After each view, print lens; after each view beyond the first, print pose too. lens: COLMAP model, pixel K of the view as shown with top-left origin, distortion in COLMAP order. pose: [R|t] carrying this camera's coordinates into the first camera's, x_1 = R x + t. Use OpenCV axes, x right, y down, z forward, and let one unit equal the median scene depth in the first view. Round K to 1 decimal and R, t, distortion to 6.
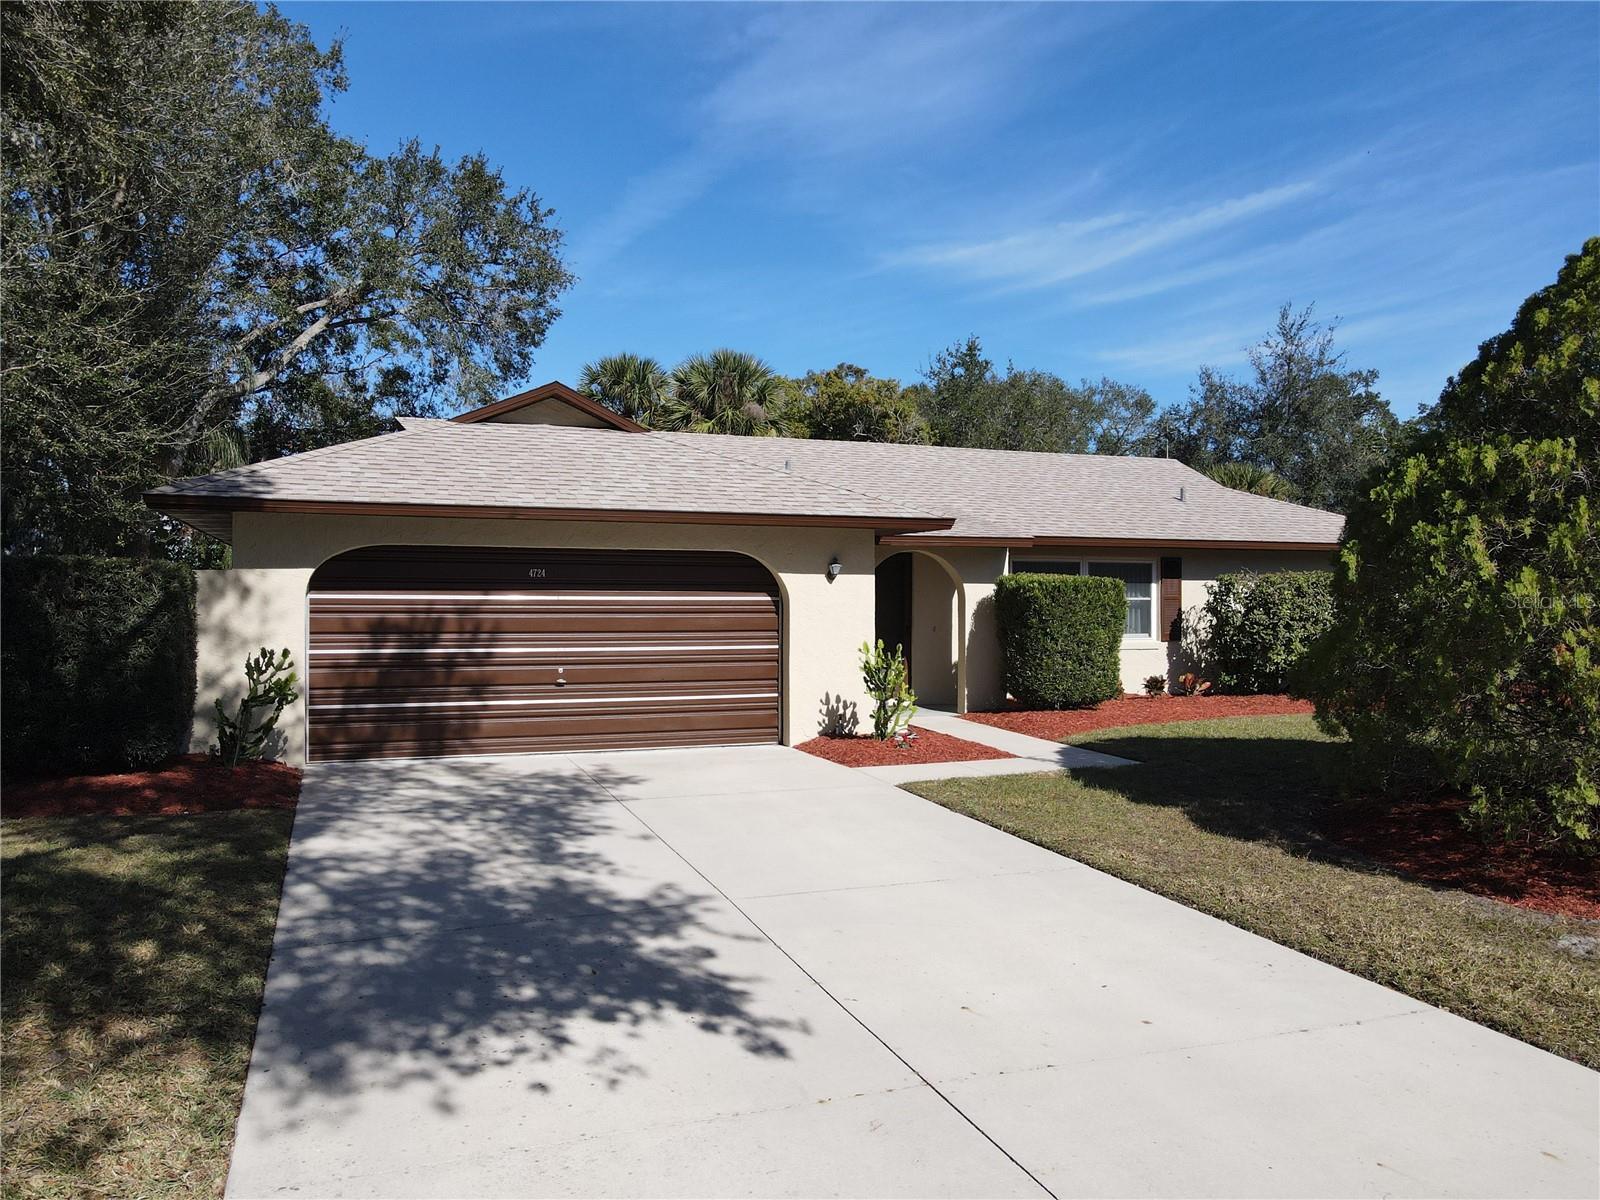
lens RADIAL K [[1154.4, 0, 789.6], [0, 1154.4, 603.4], [0, 0, 1]] dist [-0.031204, 0.095845]
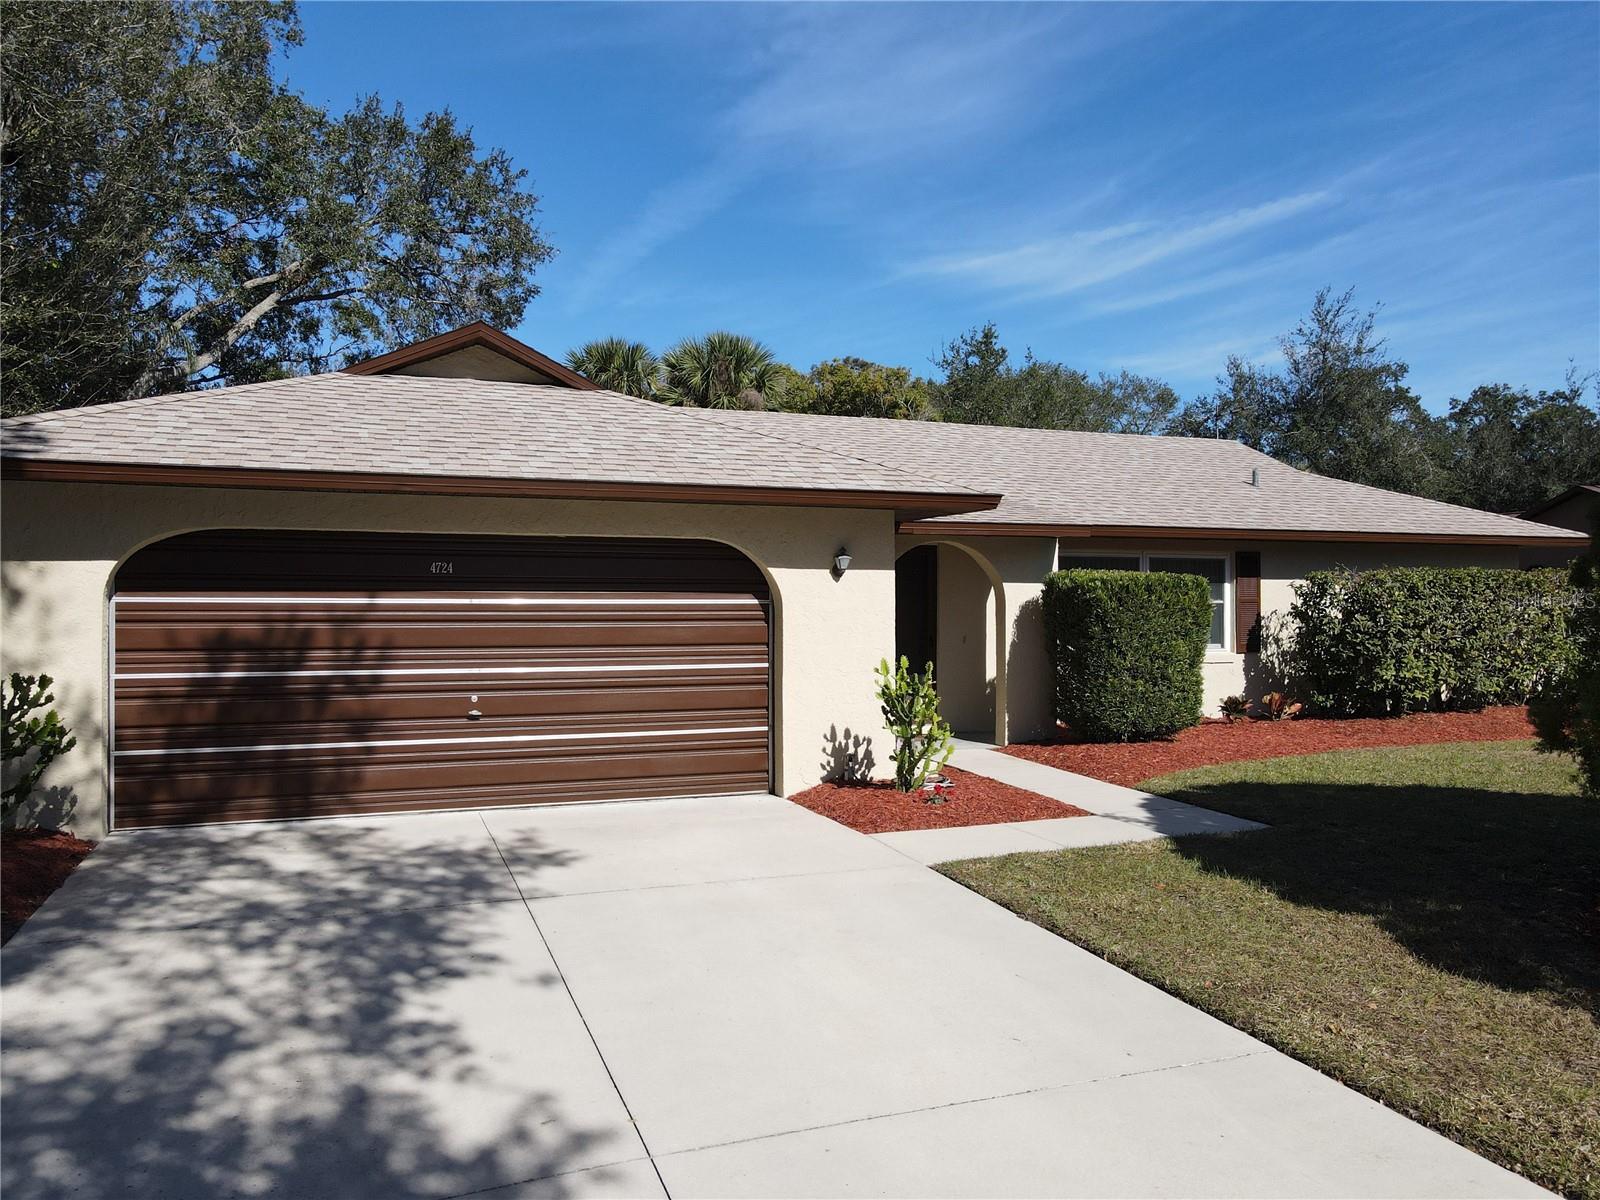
lens RADIAL K [[1154.4, 0, 789.6], [0, 1154.4, 603.4], [0, 0, 1]] dist [-0.031204, 0.095845]
pose [[0.999982, -0.002966, -0.005230, 0.007153], [0.002938, 0.999981, -0.005386, 0.000885], [0.005246, 0.005370, 0.999972, 0.208171]]
